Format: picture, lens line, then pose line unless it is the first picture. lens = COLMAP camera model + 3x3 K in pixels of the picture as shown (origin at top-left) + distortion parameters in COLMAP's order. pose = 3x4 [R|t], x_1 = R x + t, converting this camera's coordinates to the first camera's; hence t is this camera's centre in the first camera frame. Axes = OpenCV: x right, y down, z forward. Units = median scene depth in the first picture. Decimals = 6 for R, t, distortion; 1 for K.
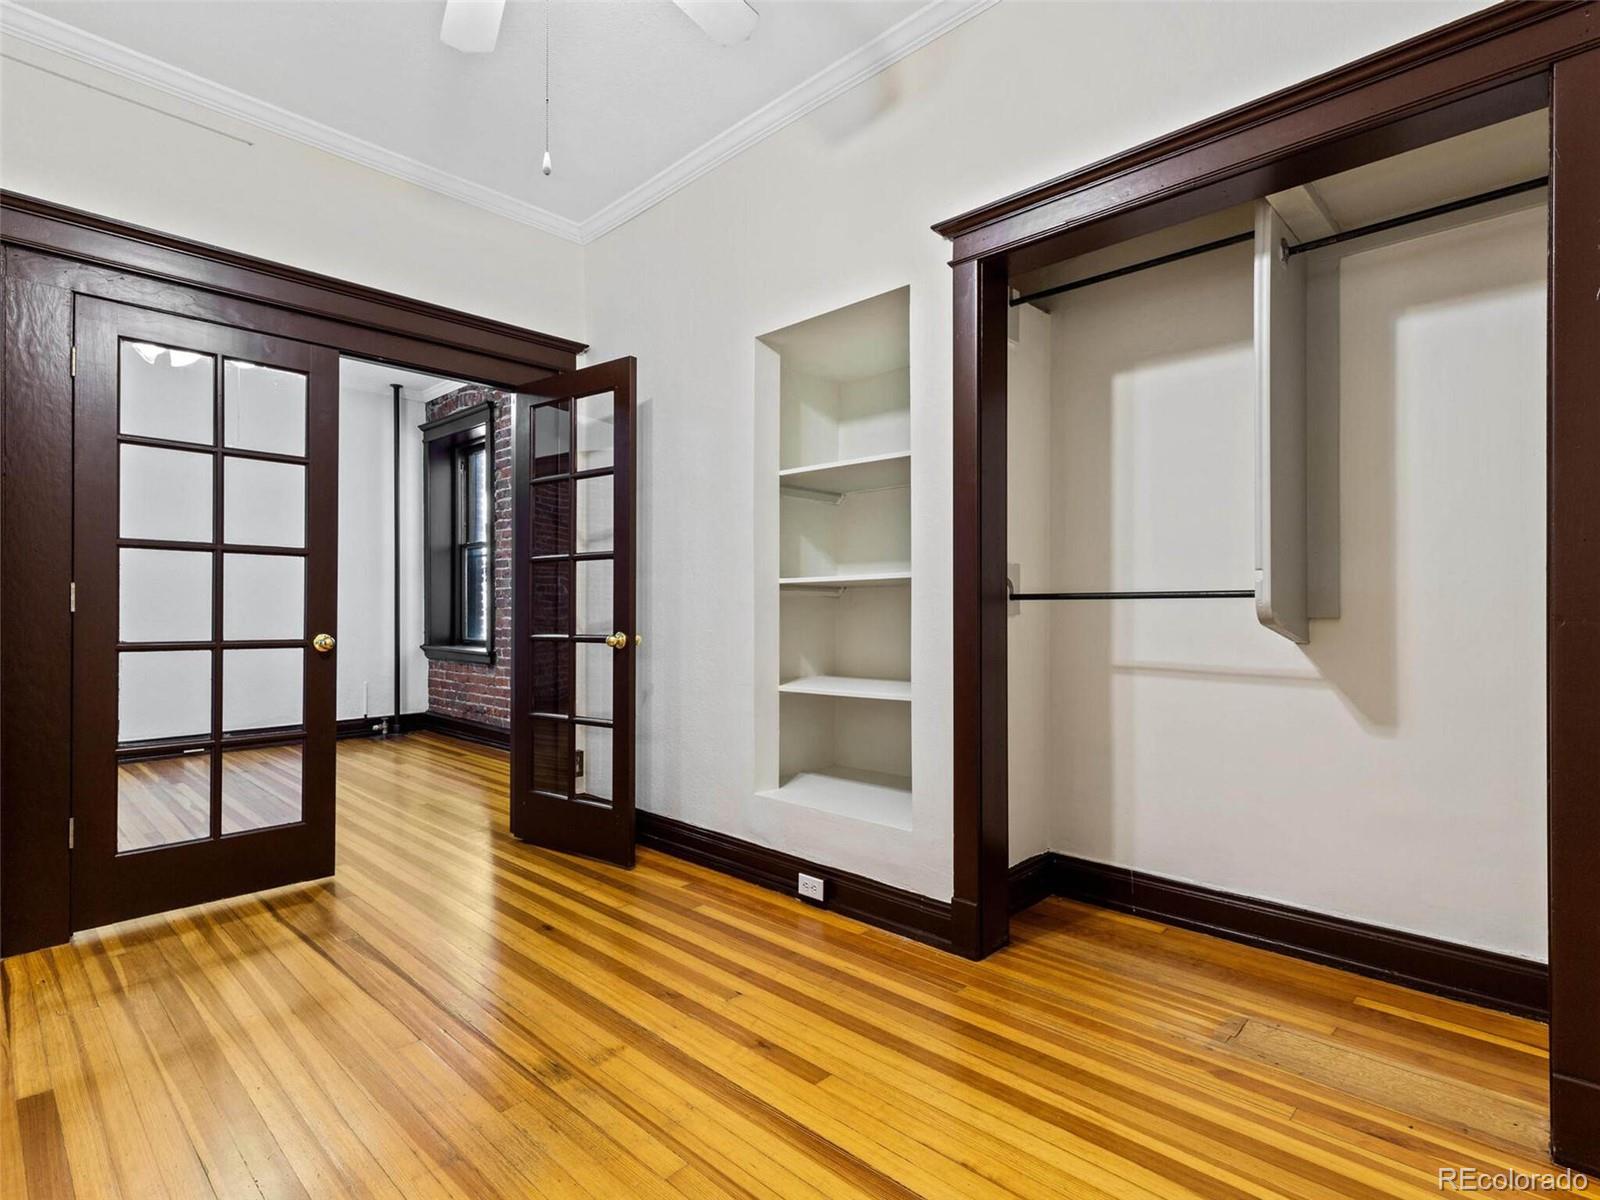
lens RADIAL K [[811.6, 0, 804.6], [0, 811.6, 598.7], [0, 0, 1]] dist [0.017337, -0.005711]
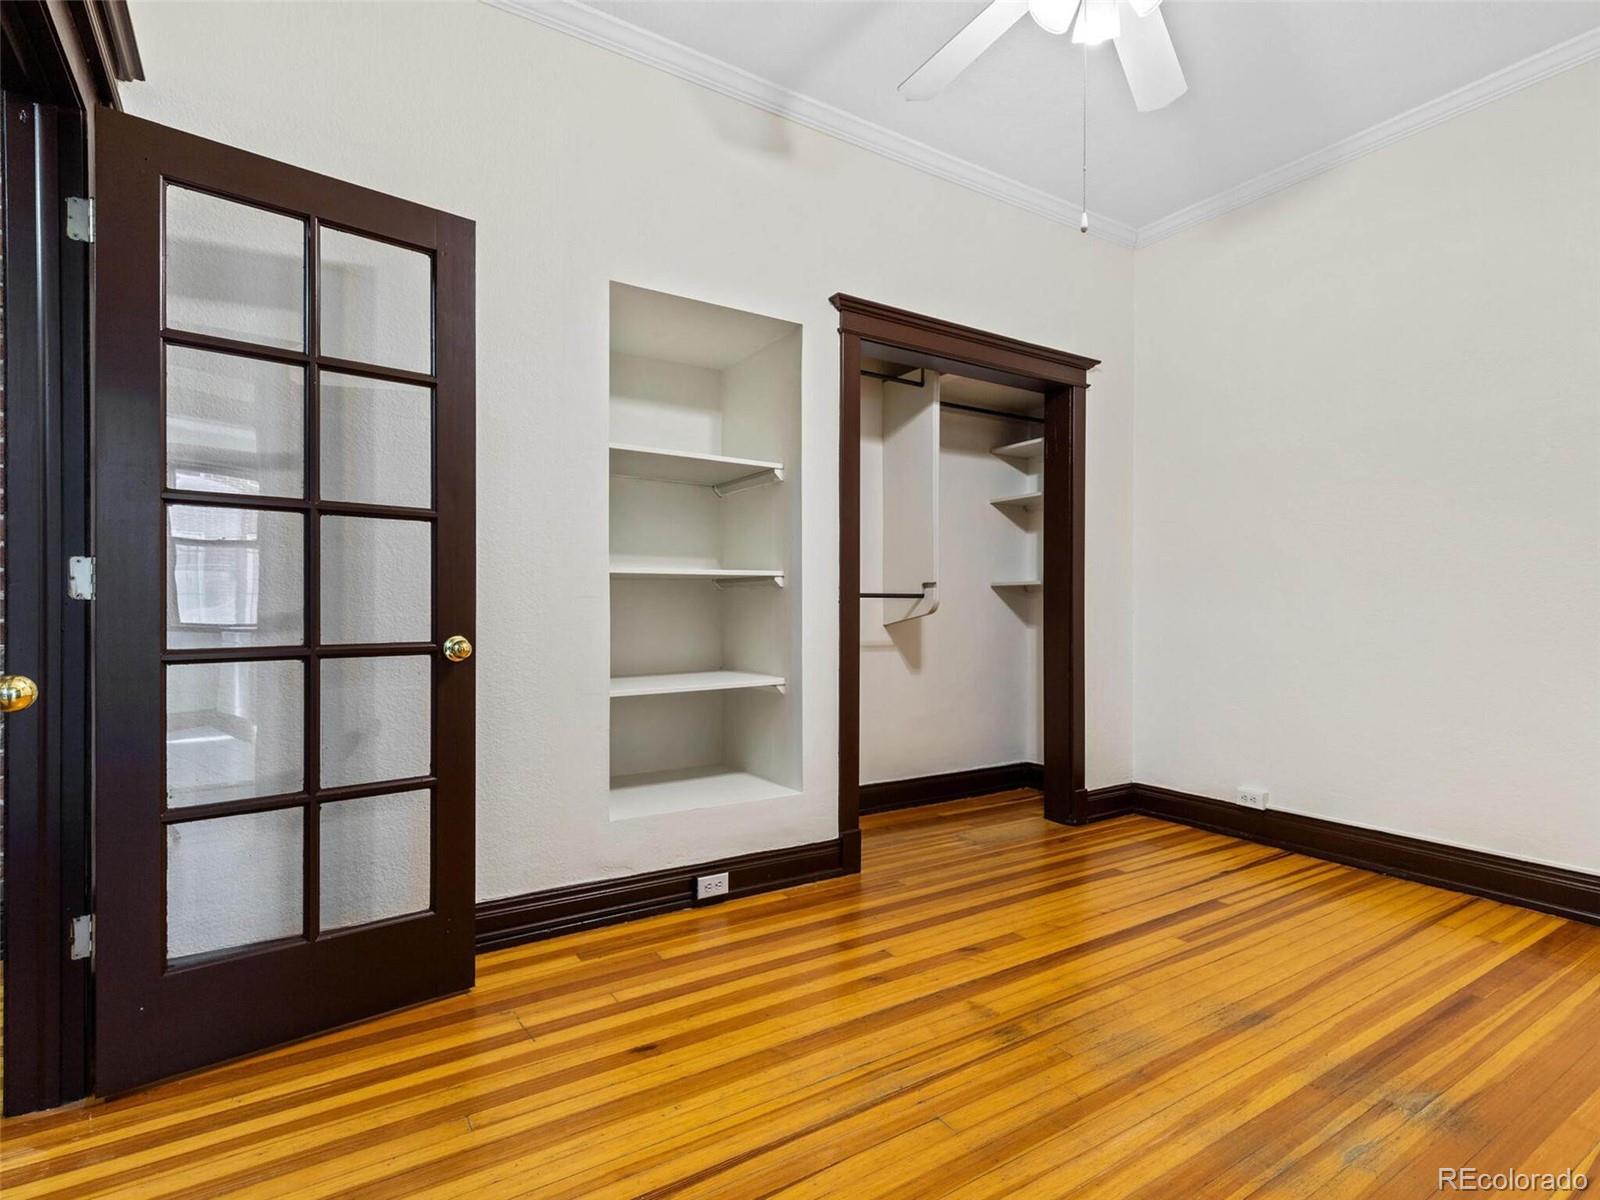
lens RADIAL K [[811.6, 0, 810.9], [0, 811.6, 608.8], [0, 0, 1]] dist [0.017337, -0.005711]
pose [[0.229317, 0.002122, 0.973349, -0.959042], [-0.016064, 0.999870, 0.001605, 0.016462], [-0.973219, -0.016004, 0.229321, 0.690723]]
